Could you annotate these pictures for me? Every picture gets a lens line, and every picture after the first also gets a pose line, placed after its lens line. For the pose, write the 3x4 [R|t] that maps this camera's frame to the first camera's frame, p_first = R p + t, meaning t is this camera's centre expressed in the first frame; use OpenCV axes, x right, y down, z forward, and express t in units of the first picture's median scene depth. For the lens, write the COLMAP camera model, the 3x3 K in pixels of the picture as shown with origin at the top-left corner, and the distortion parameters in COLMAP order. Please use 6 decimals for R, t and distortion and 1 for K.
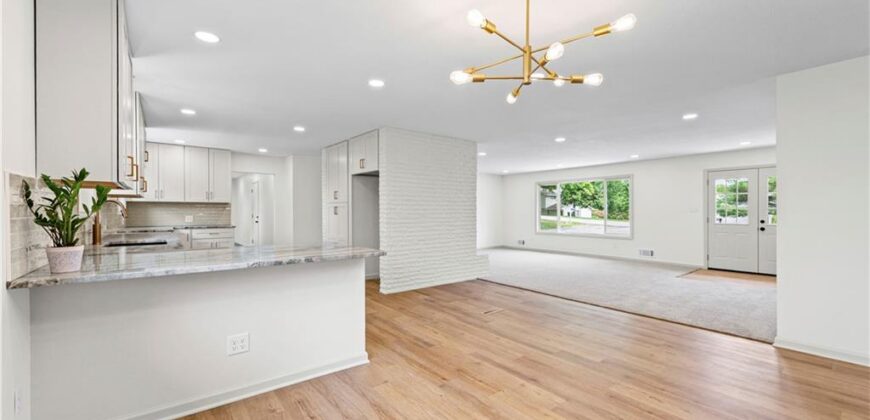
lens RADIAL K [[343.0, 0, 432.8], [0, 343.0, 208.5], [0, 0, 1]] dist [0.007107, -0.000895]
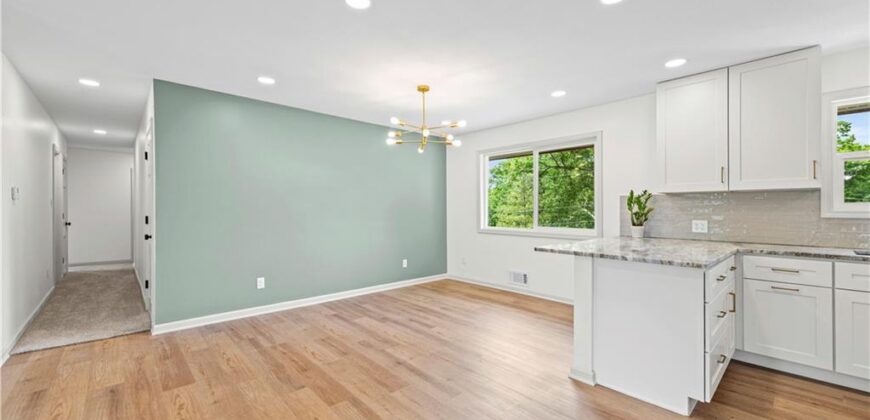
lens RADIAL K [[343.0, 0, 438.4], [0, 343.0, 209.1], [0, 0, 1]] dist [0.007107, -0.000895]
pose [[-0.995671, -0.003977, -0.092857, 0.201699], [-0.003263, 0.999964, -0.007843, 0.011862], [0.092885, -0.007506, -0.995649, 1.560858]]
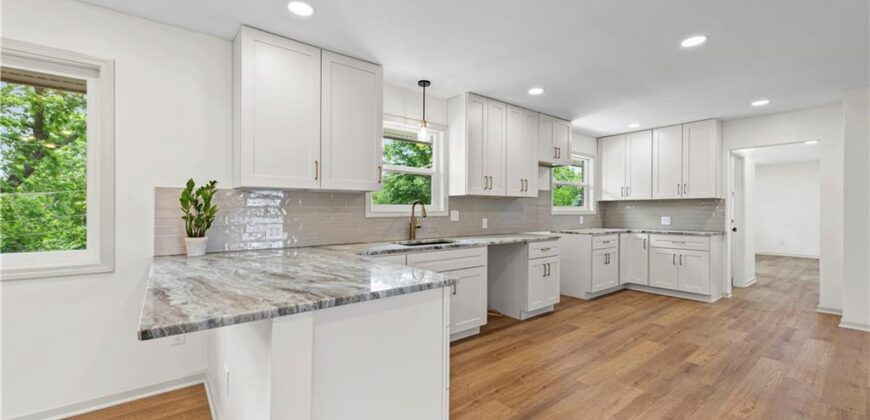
lens RADIAL K [[343.0, 0, 435.5], [0, 343.0, 211.1], [0, 0, 1]] dist [0.007107, -0.000895]
pose [[0.007198, -0.003371, -0.999968, 0.157788], [0.011450, 0.999929, -0.003288, 0.010658], [0.999909, -0.011426, 0.007236, 0.991567]]
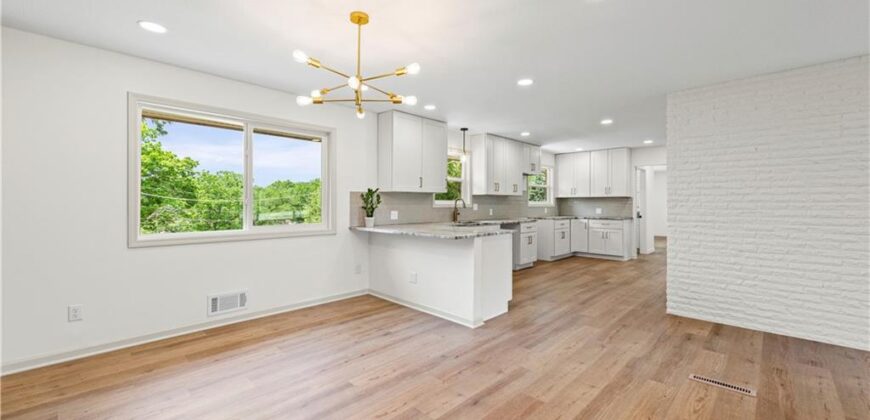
lens RADIAL K [[343.0, 0, 436.3], [0, 343.0, 197.9], [0, 0, 1]] dist [0.007107, -0.000895]
pose [[0.138318, -0.019312, -0.990200, 0.837002], [0.007226, 0.999803, -0.018489, 0.006327], [0.990361, -0.004598, 0.138431, 0.585805]]
